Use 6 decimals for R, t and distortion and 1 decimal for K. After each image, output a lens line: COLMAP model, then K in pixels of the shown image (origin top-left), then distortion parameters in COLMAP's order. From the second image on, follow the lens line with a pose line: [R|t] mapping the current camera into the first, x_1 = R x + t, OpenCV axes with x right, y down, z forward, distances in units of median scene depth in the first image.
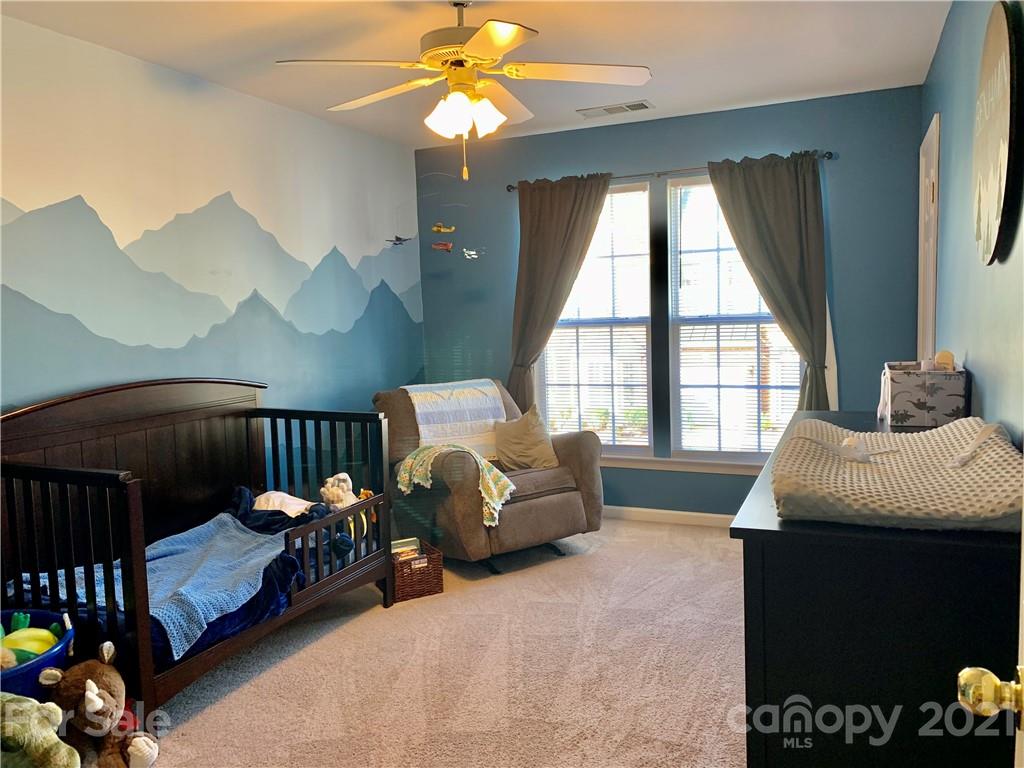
lens RADIAL K [[781.2, 0, 512.0], [0, 781.2, 384.0], [0, 0, 1]] dist [0.107943, -0.188692]
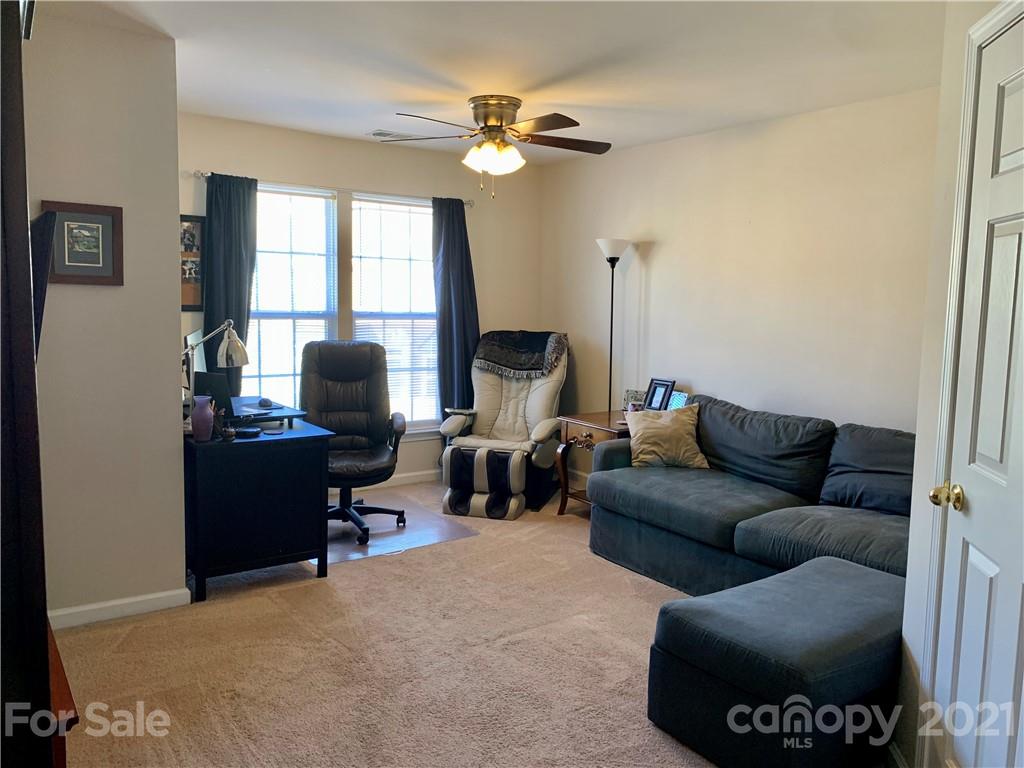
lens RADIAL K [[781.2, 0, 512.0], [0, 781.2, 384.0], [0, 0, 1]] dist [0.107943, -0.188692]
pose [[0.541001, -0.047126, 0.839700, -0.646736], [0.045695, 0.998601, 0.026604, 0.000825], [-0.839780, 0.023977, 0.542398, 0.169686]]
